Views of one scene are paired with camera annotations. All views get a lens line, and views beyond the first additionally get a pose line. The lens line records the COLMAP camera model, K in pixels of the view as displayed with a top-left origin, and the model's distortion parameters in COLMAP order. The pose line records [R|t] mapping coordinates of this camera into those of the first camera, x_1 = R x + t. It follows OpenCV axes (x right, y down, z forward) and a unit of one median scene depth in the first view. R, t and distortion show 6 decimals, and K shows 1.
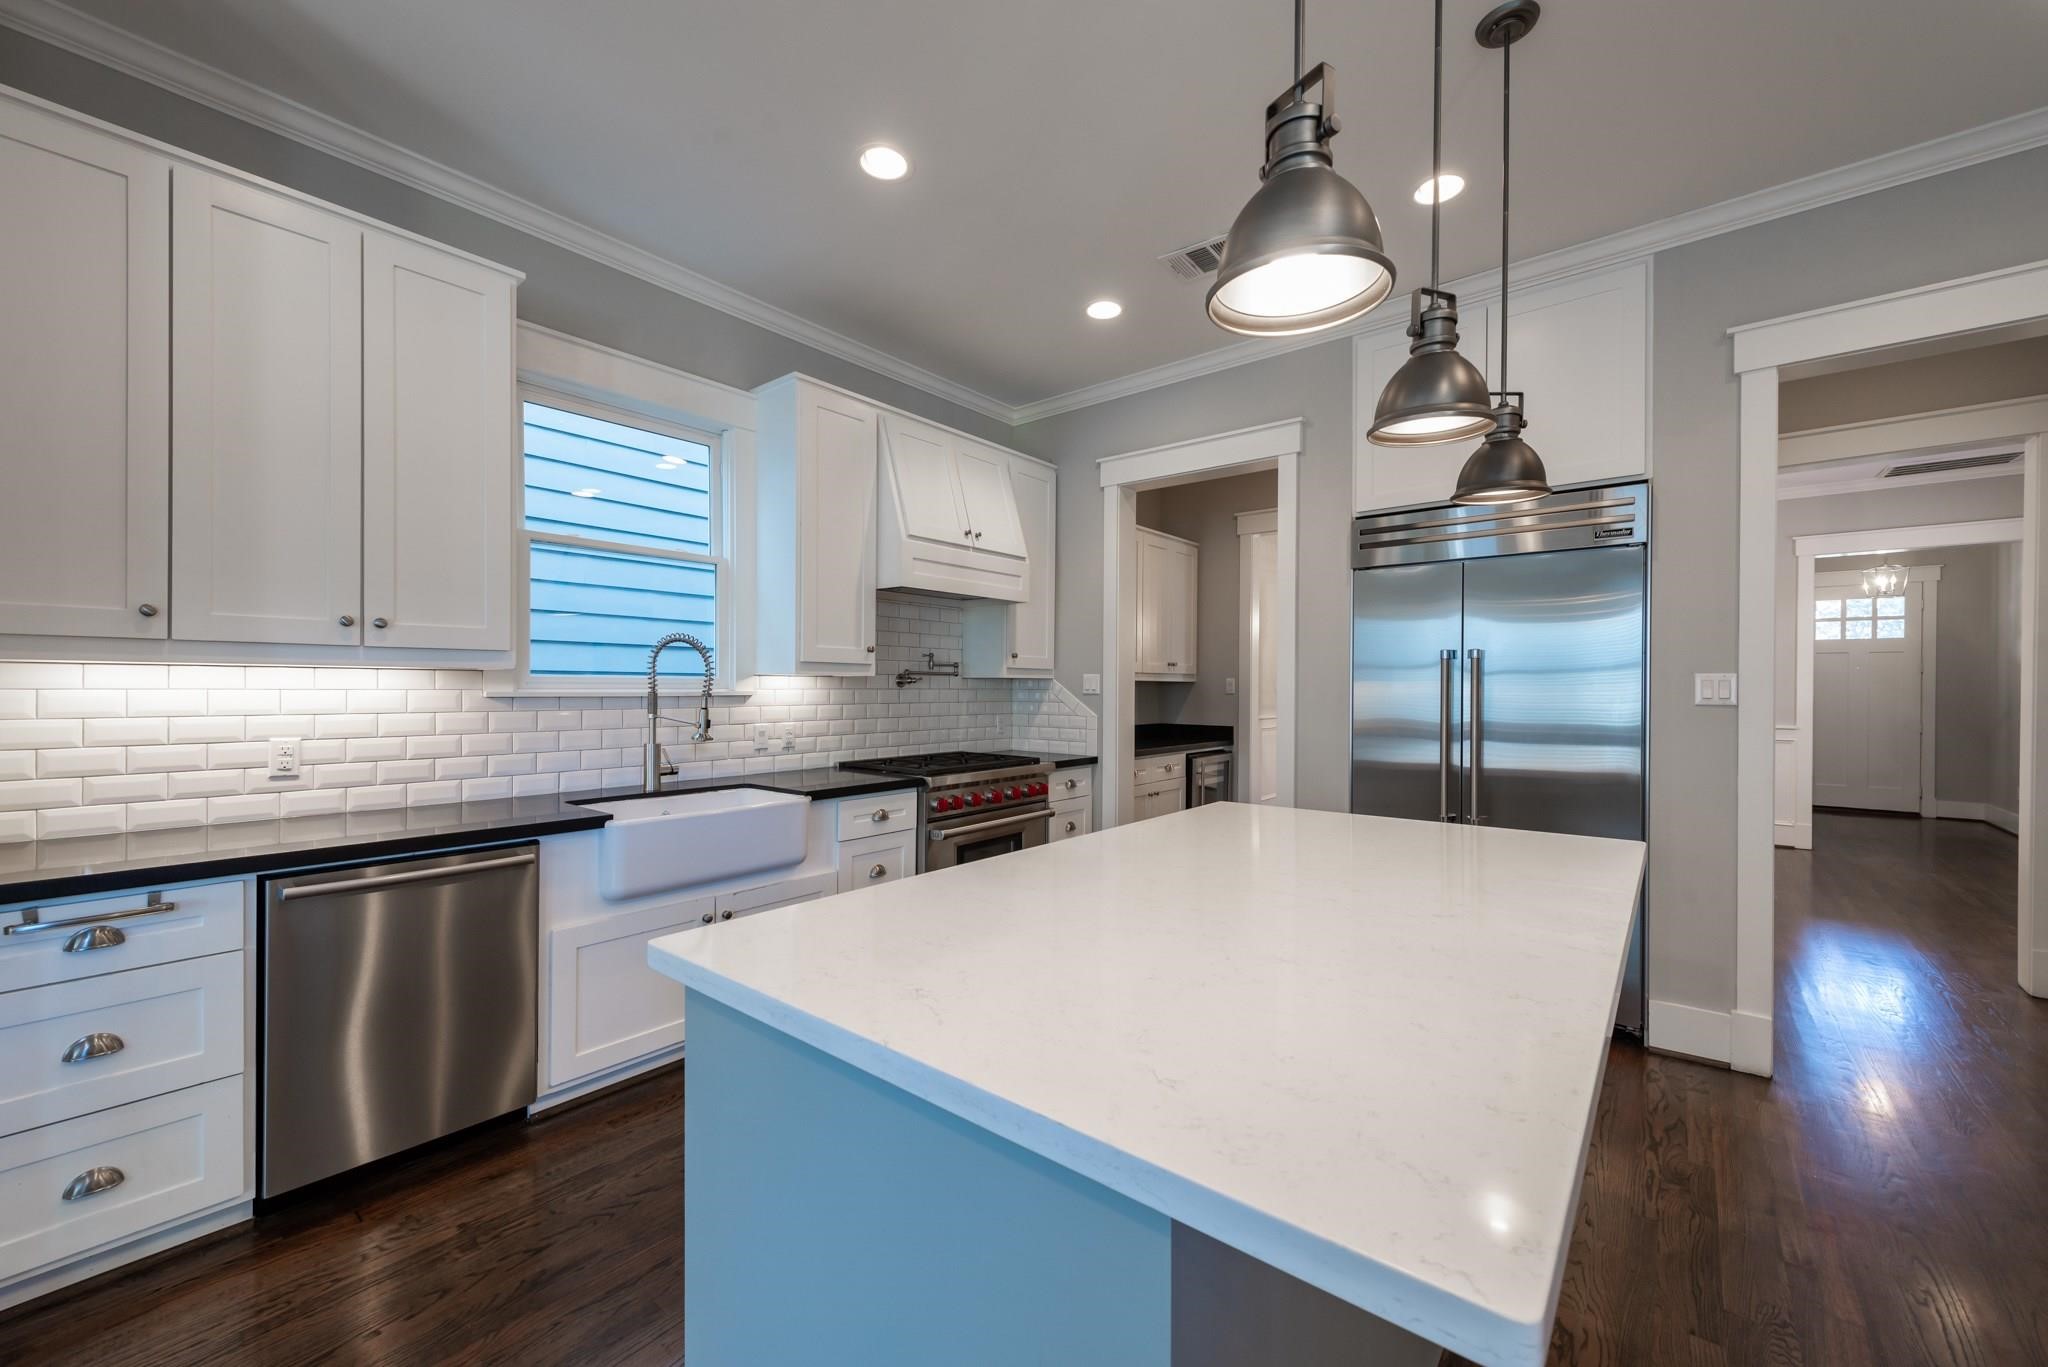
lens RADIAL K [[795.3, 0, 1019.8], [0, 795.3, 685.9], [0, 0, 1]] dist [0.016427, -0.006429]
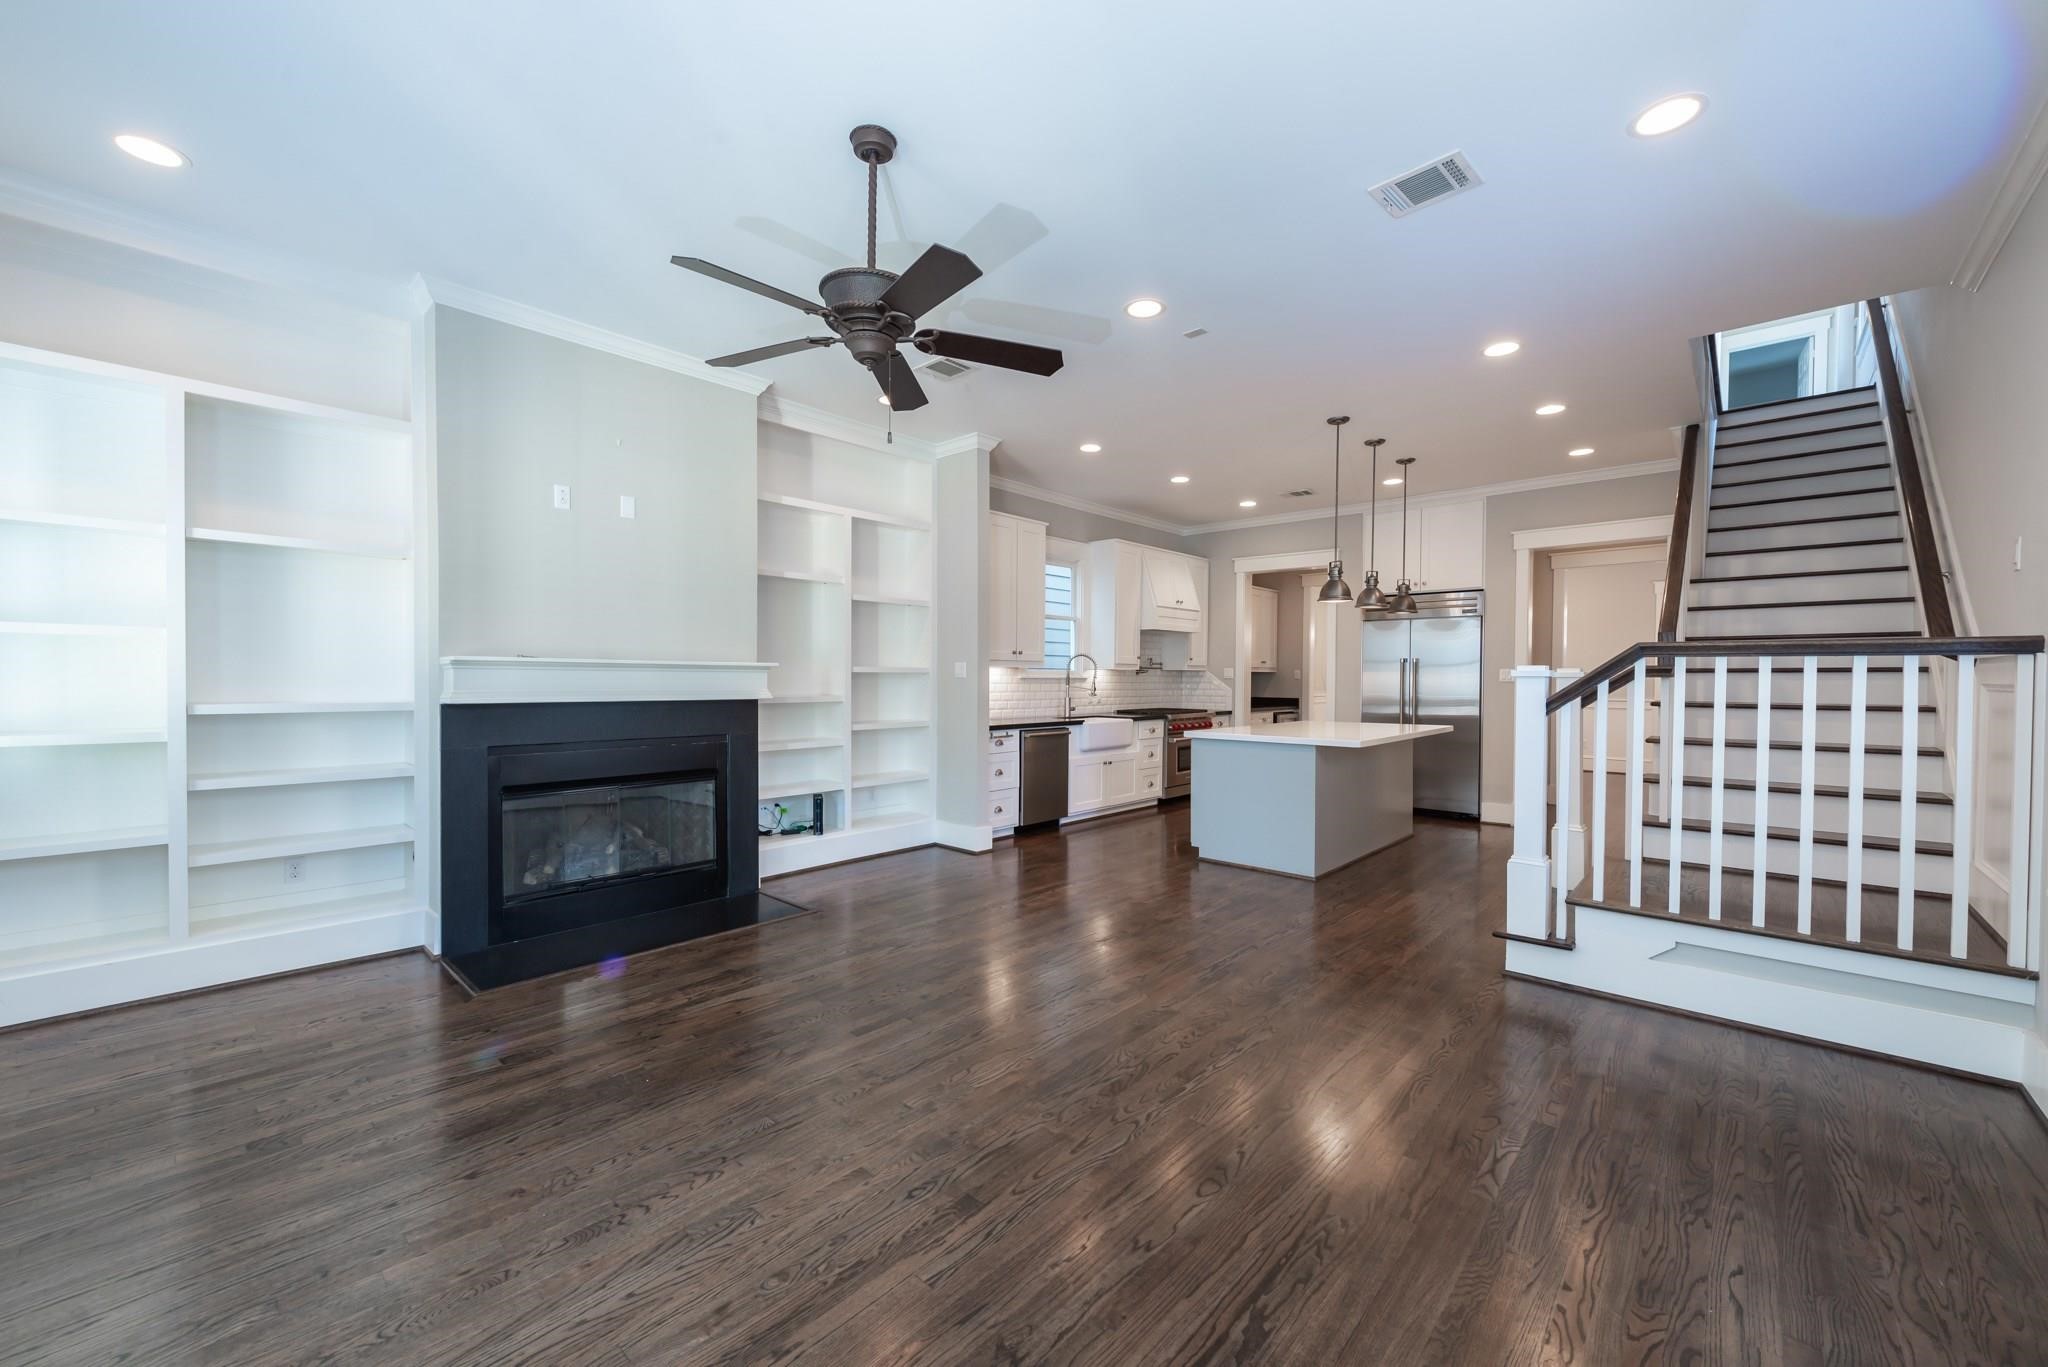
lens RADIAL K [[795.3, 0, 1019.8], [0, 795.3, 685.9], [0, 0, 1]] dist [0.016427, -0.006429]
pose [[0.998914, 0.002115, -0.046539, -0.455929], [-0.001524, 0.999918, 0.012742, 0.005387], [0.046562, -0.012657, 0.998835, -1.339186]]
